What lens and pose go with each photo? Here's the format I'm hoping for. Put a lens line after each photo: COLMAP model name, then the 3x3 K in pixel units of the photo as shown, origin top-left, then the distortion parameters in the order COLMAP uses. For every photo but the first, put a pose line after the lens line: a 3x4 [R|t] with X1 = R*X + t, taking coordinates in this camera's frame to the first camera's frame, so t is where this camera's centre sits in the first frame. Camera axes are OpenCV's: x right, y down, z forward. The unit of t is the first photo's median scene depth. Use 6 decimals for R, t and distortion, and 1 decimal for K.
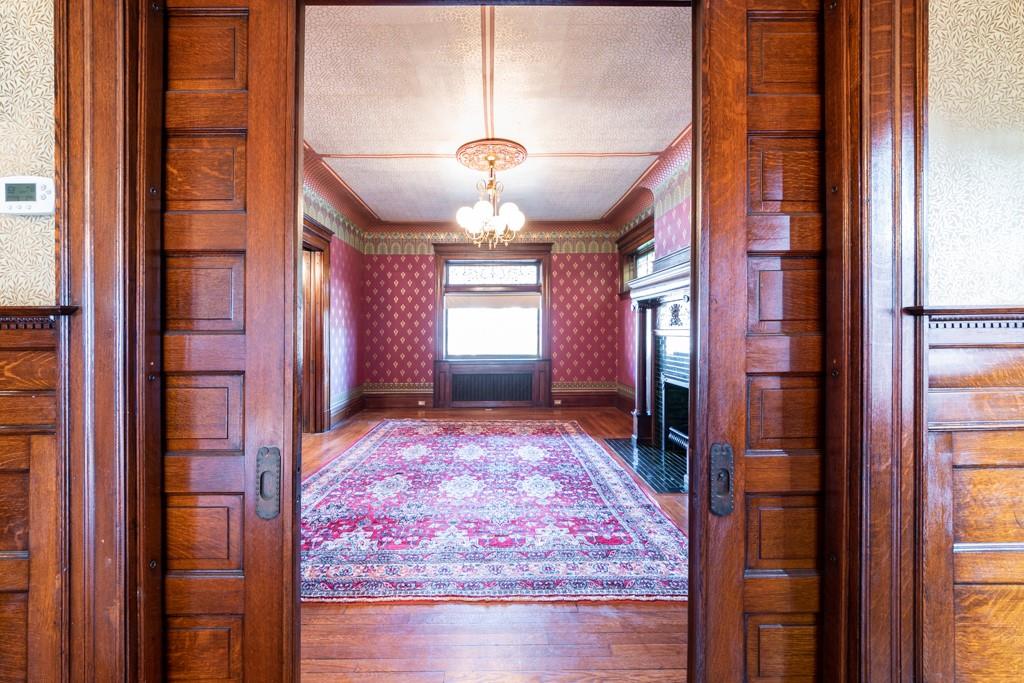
lens RADIAL K [[397.4, 0, 508.2], [0, 397.4, 333.7], [0, 0, 1]] dist [-0.000148, 0.000006]
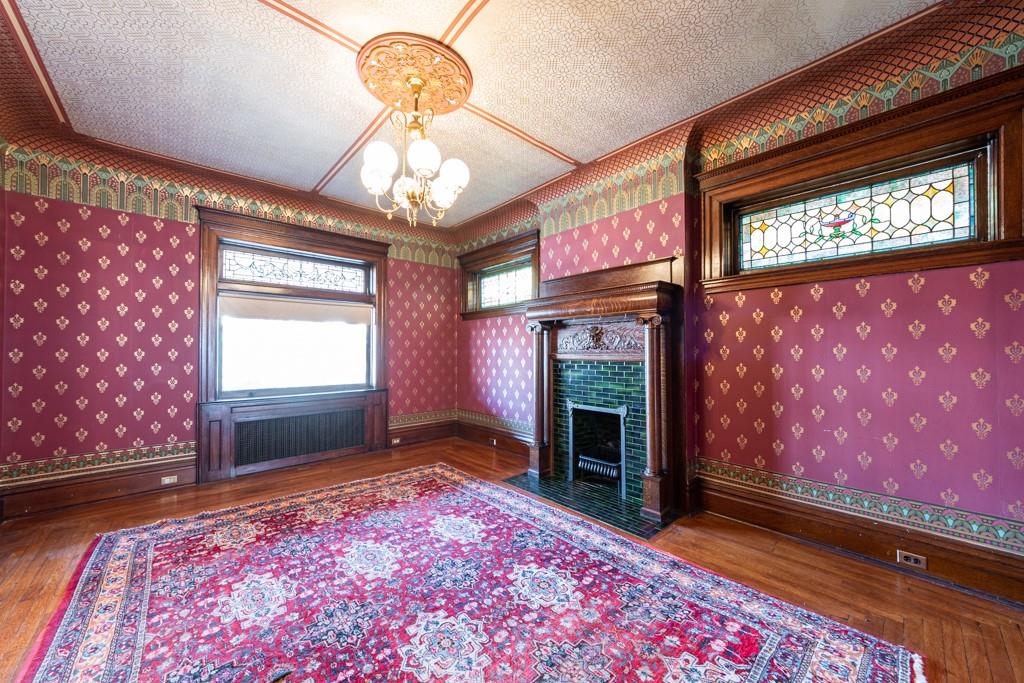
lens RADIAL K [[365.5, 0, 512.1], [0, 365.5, 351.8], [0, 0, 1]] dist [-0.004281, -0.000009]
pose [[0.757651, 0.004260, 0.652646, -0.186560], [0.000367, 0.999976, -0.006953, -0.005125], [-0.652660, 0.005508, 0.757631, 0.283532]]
